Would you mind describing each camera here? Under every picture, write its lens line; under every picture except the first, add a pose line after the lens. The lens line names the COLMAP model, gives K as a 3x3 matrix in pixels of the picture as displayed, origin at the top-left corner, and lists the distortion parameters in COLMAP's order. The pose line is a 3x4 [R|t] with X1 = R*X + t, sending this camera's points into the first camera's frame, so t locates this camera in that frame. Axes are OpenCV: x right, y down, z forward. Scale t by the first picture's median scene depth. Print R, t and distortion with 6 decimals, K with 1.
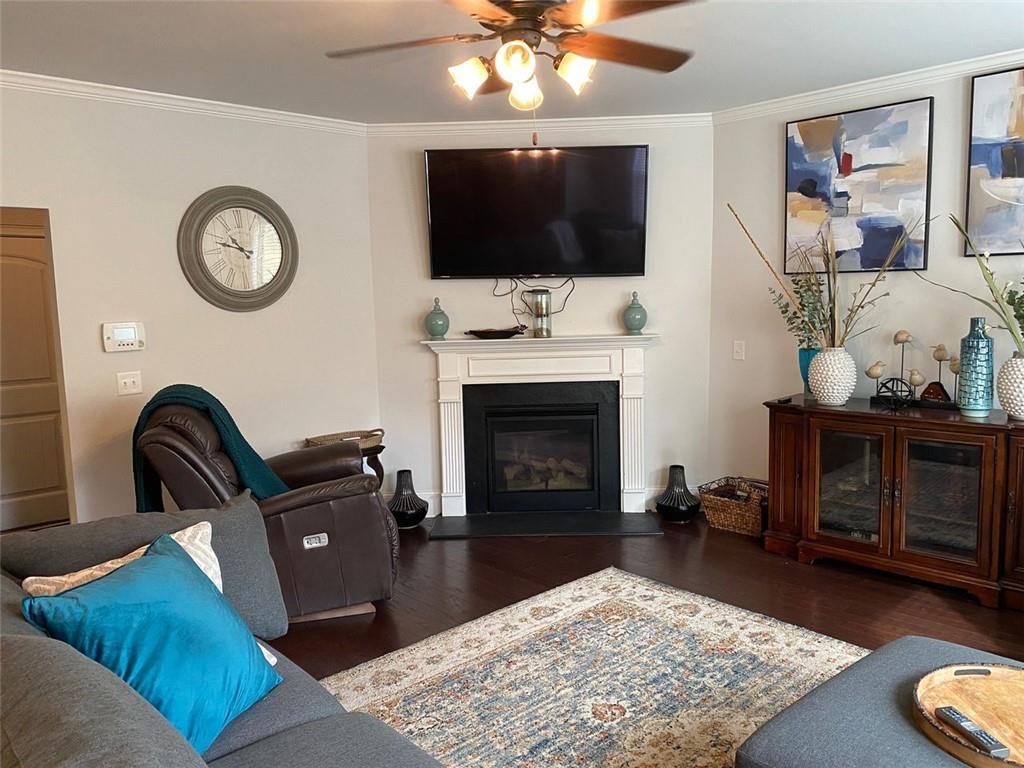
lens RADIAL K [[785.8, 0, 510.7], [0, 785.8, 377.2], [0, 0, 1]] dist [0.038583, -0.044967]
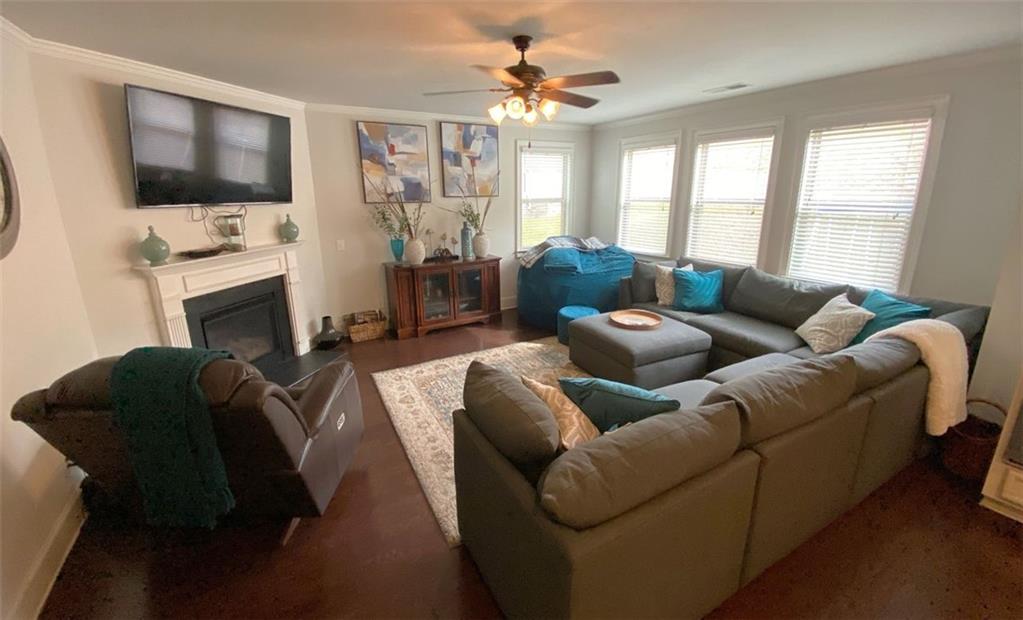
lens RADIAL K [[410.4, 0, 510.7], [0, 410.4, 304.9], [0, 0, 1]] dist [-0.000010, -0.000044]
pose [[0.221511, -0.240981, 0.944913, -0.619920], [0.104924, 0.969249, 0.222590, -0.079329], [-0.969497, 0.049837, 0.239984, 0.452281]]
